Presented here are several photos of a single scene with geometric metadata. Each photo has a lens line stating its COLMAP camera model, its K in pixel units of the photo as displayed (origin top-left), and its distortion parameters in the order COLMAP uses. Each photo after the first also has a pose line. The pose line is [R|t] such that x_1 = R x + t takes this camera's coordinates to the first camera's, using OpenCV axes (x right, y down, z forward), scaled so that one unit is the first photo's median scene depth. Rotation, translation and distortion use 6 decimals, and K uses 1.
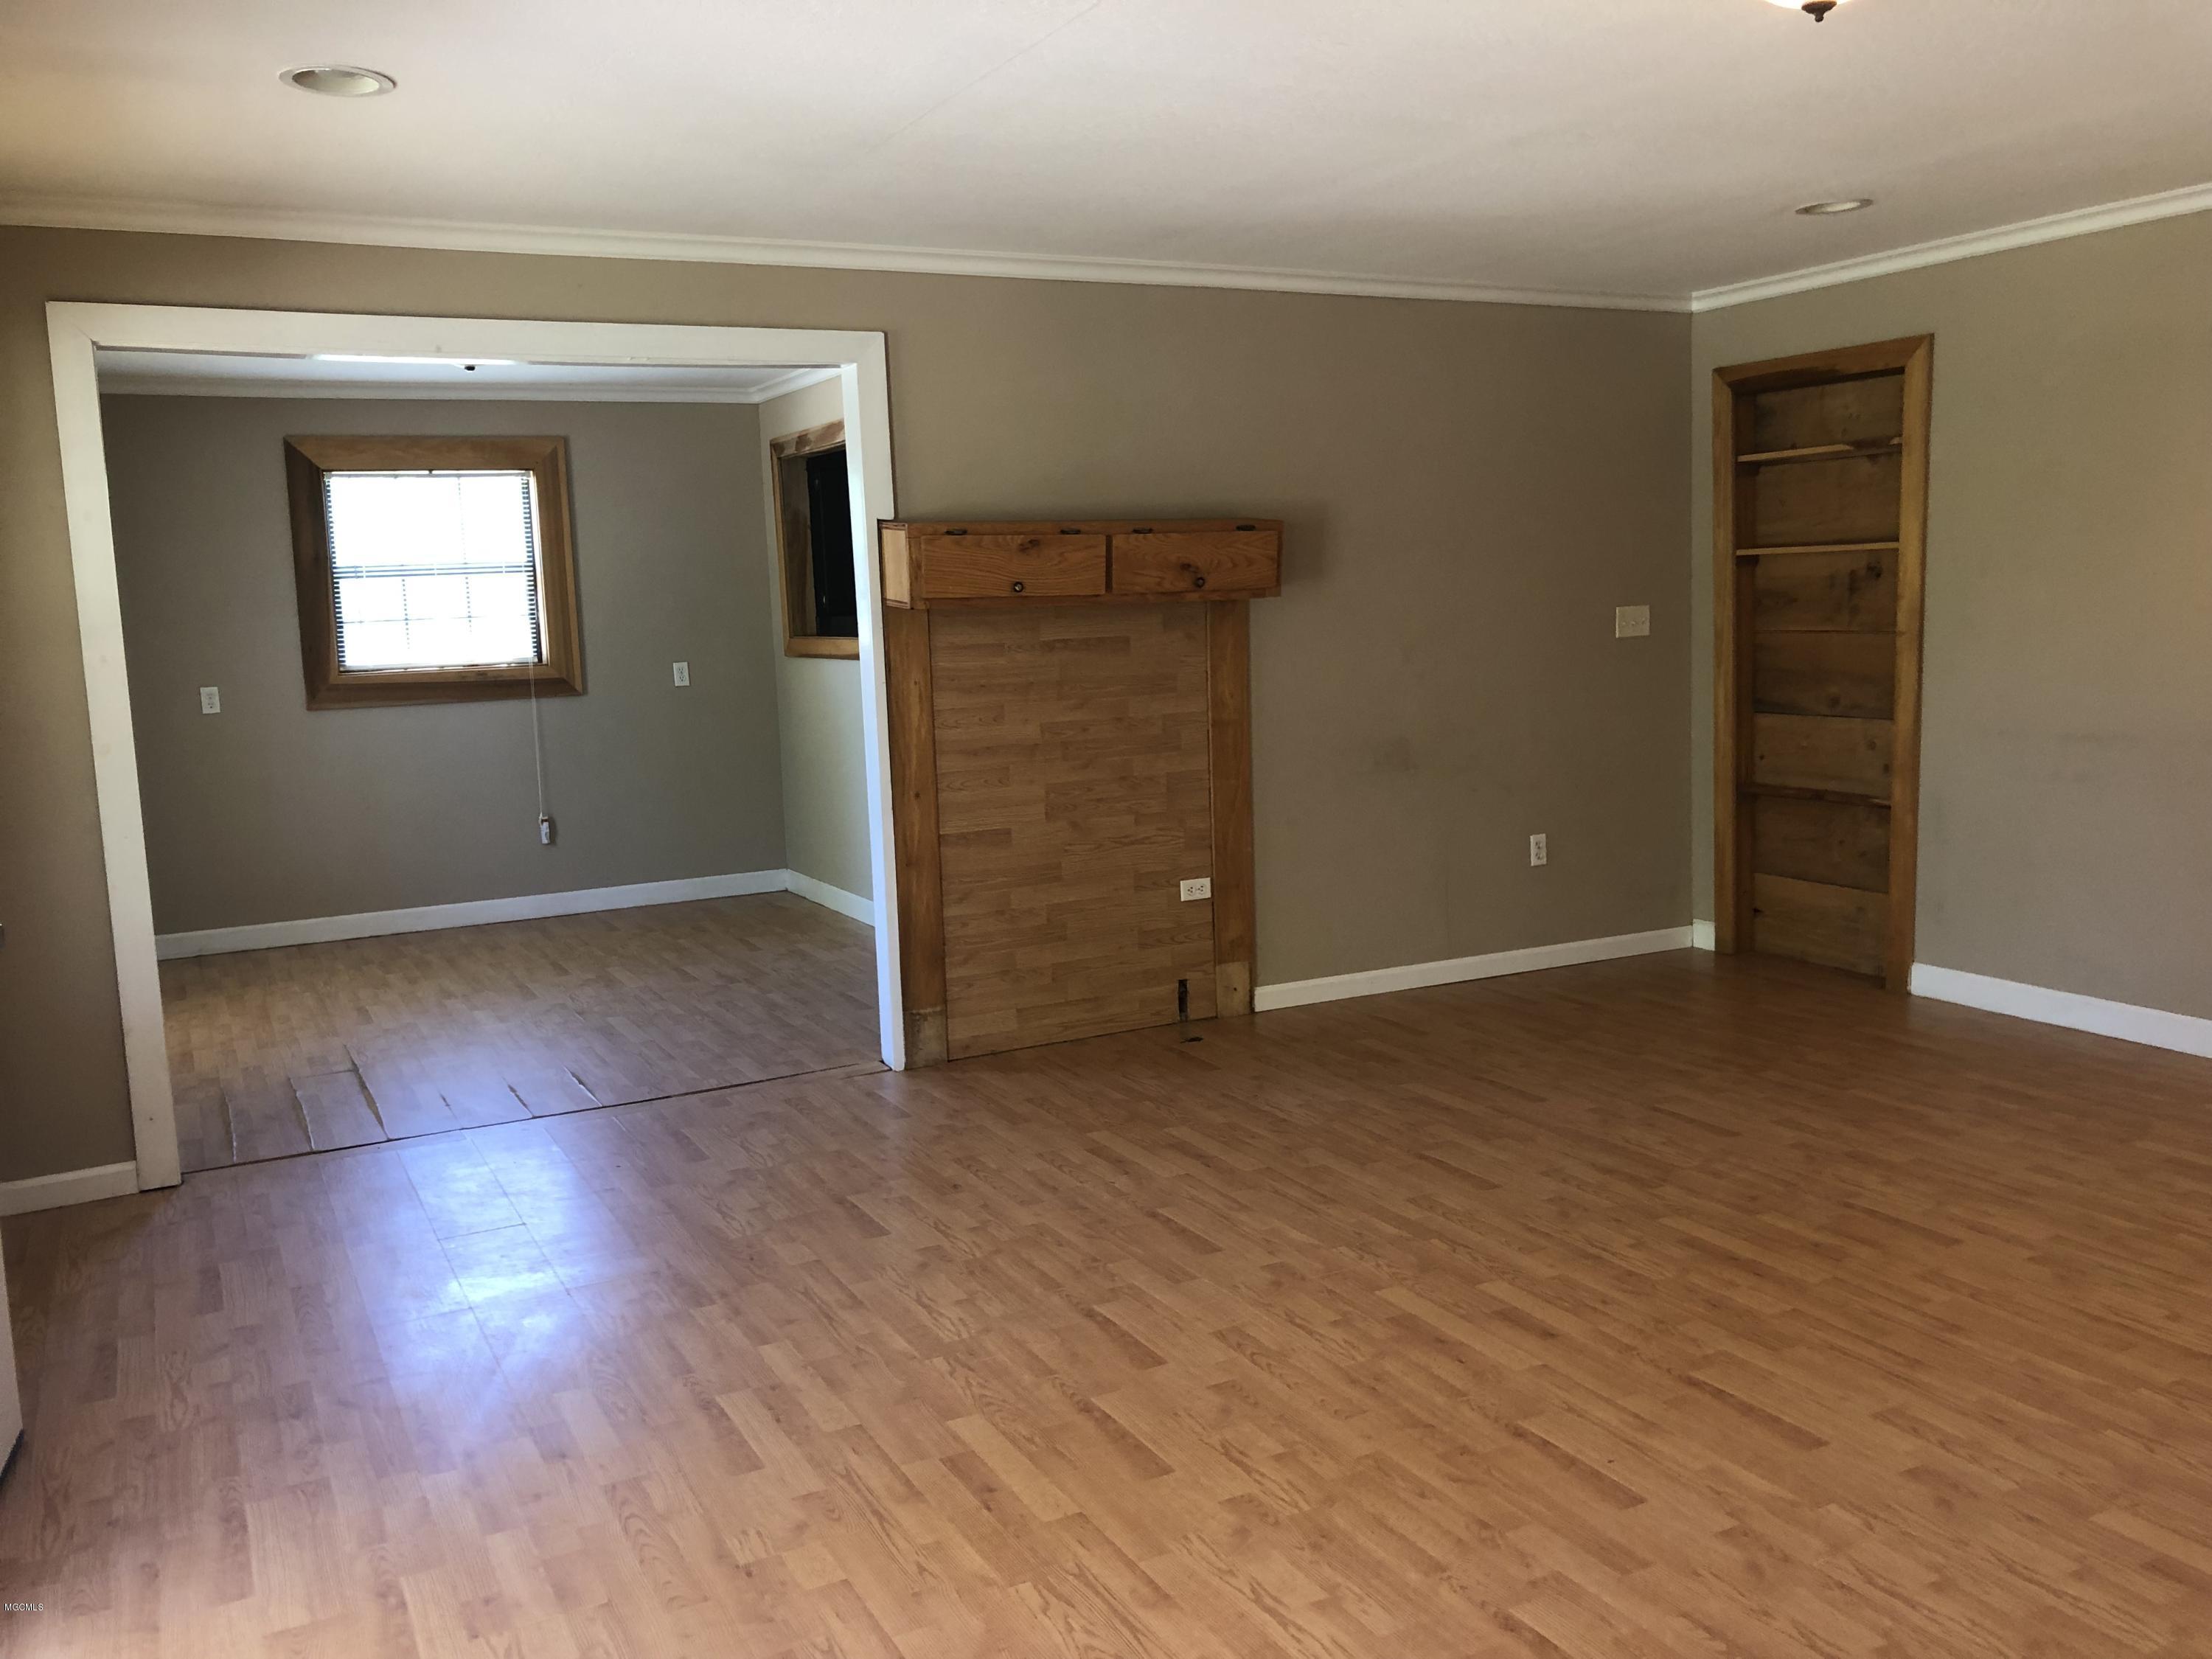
lens RADIAL K [[1855.1, 0, 1096.2], [0, 1855.1, 826.0], [0, 0, 1]] dist [0.057249, -0.028992]
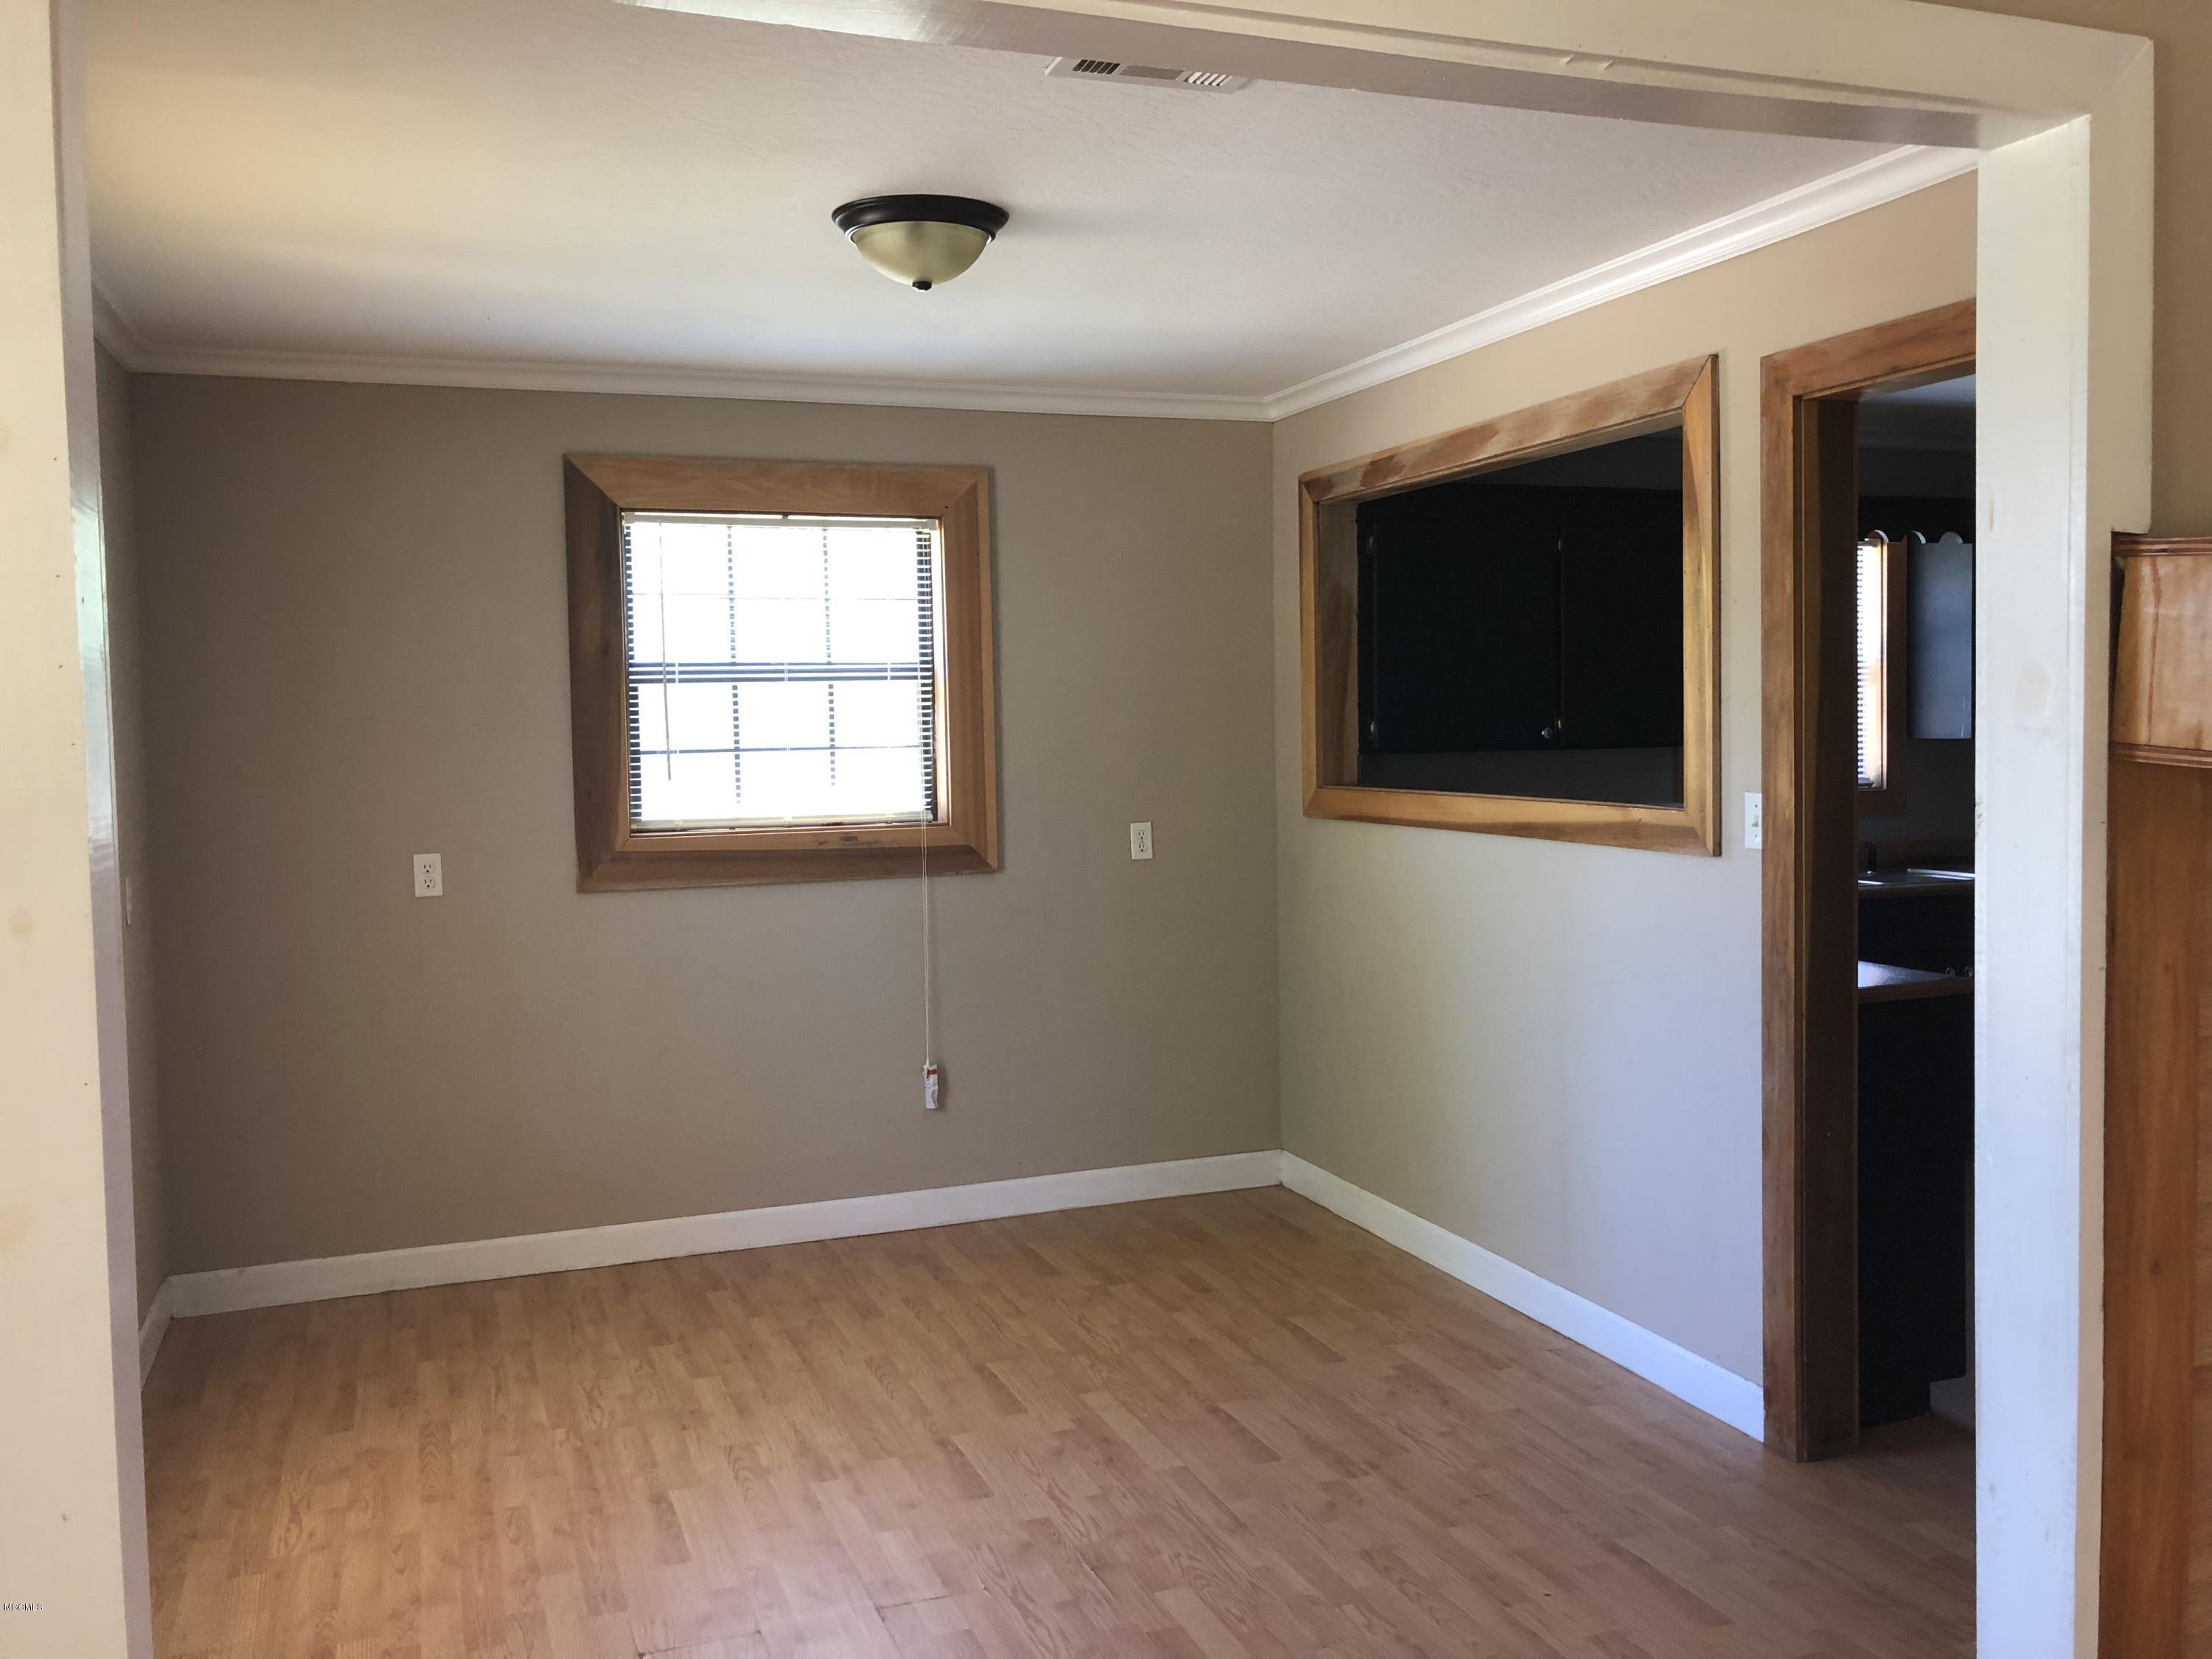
lens RADIAL K [[1855.1, 0, 1129.5], [0, 1855.1, 824.1], [0, 0, 1]] dist [0.057249, -0.028992]
pose [[0.995598, 0.024857, -0.090370, -0.170152], [-0.030880, 0.997350, -0.065872, -0.045427], [0.088493, 0.068372, 0.993727, 0.371079]]
